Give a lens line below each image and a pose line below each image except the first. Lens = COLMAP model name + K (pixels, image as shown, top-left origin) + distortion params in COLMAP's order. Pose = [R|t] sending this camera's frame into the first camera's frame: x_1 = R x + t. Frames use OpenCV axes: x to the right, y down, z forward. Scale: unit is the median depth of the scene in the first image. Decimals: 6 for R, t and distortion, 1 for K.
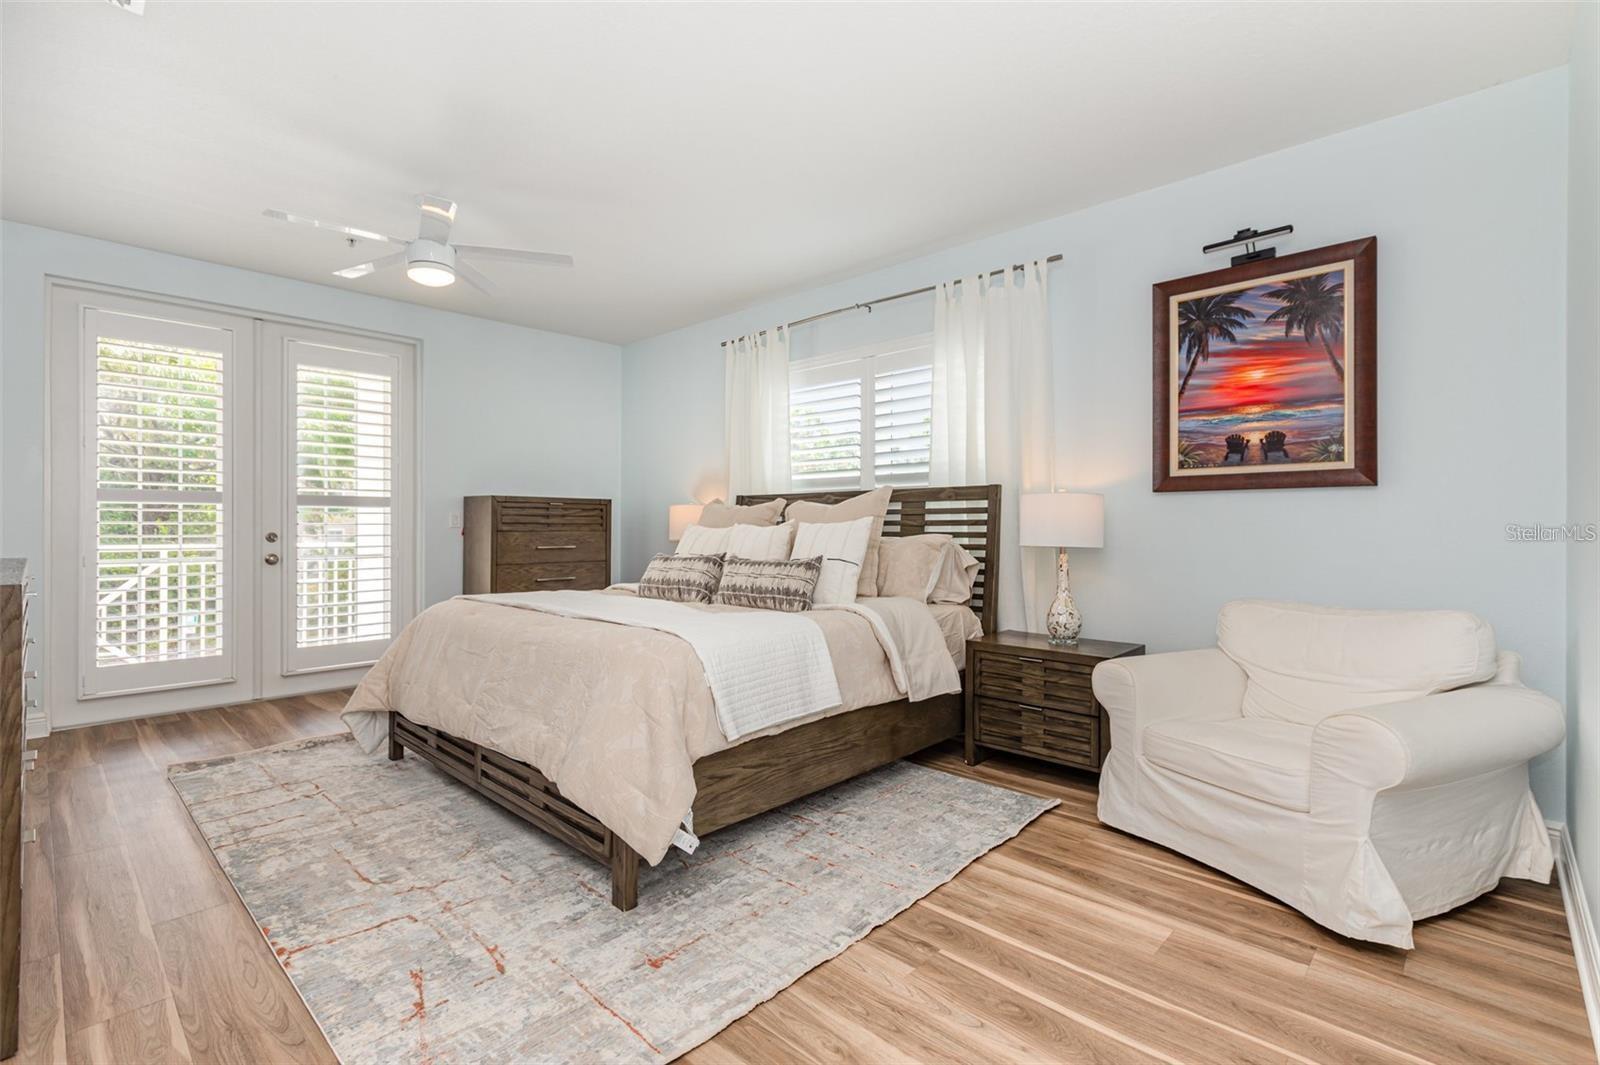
lens RADIAL K [[719.0, 0, 800.0], [0, 719.0, 532.5], [0, 0, 1]] dist [0.001110, 0.000205]
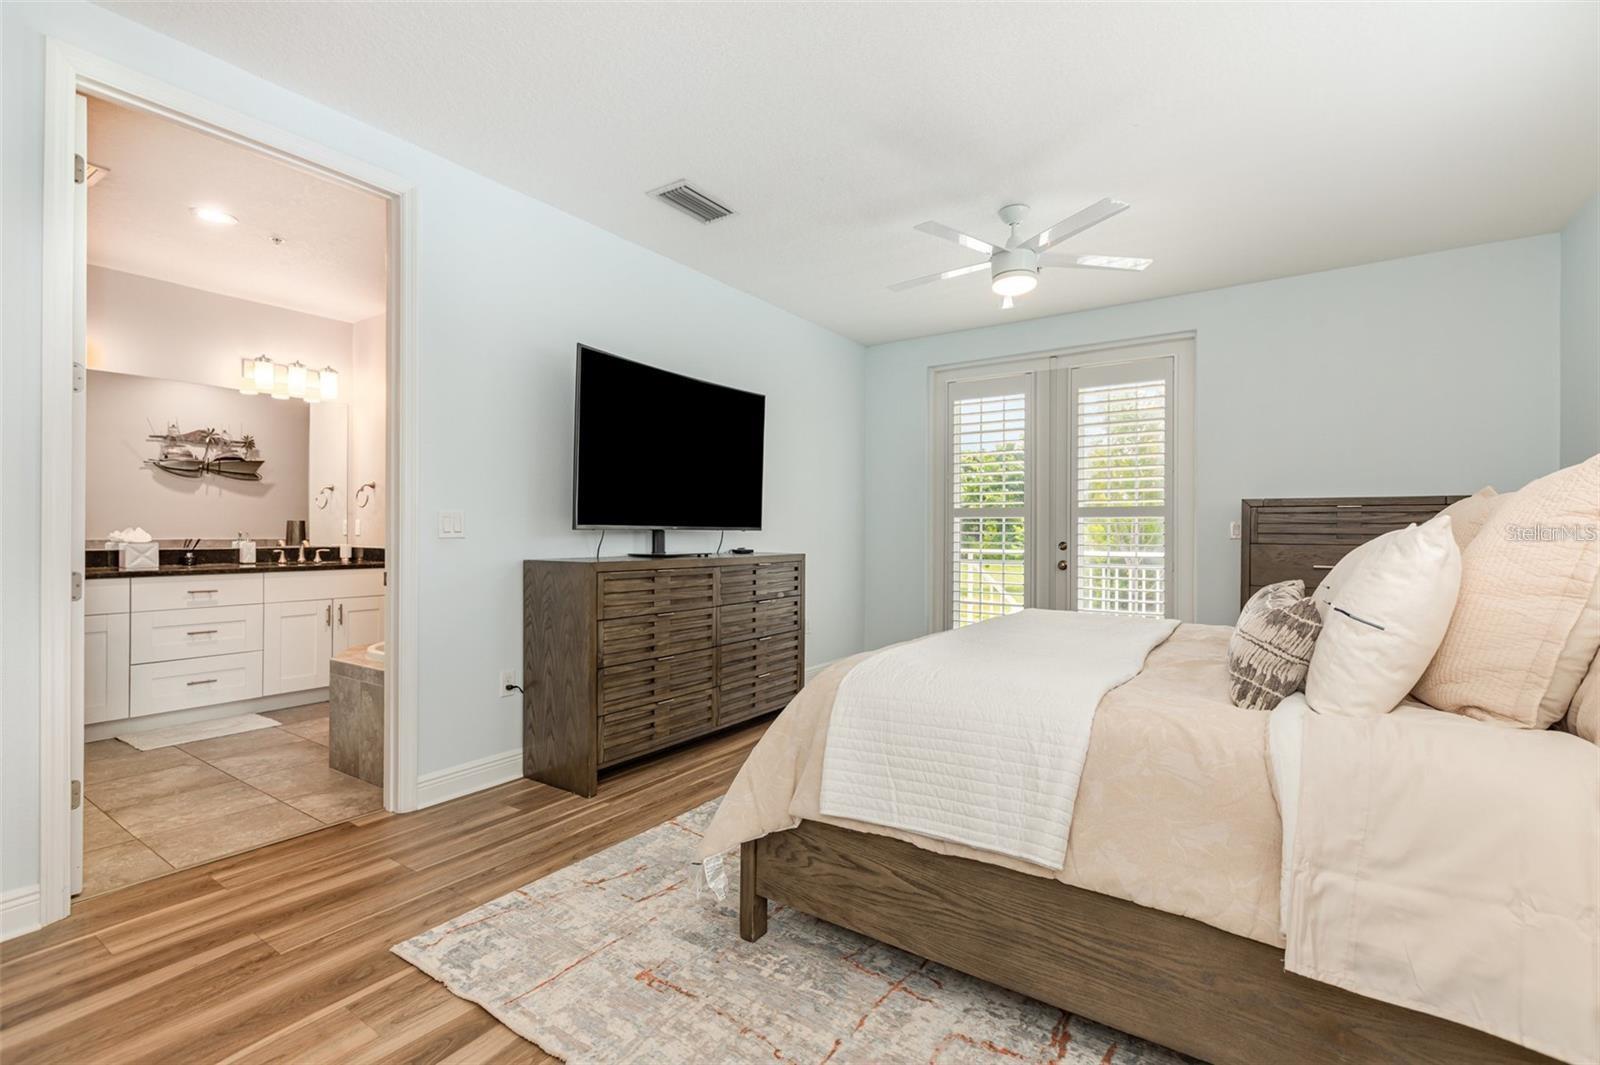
lens RADIAL K [[719.0, 0, 800.0], [0, 719.0, 532.5], [0, 0, 1]] dist [0.001110, 0.000205]
pose [[0.156473, -0.001818, -0.987680, 0.562100], [-0.015183, 0.999876, -0.004246, -0.005856], [0.987565, 0.015660, 0.156426, 0.726304]]
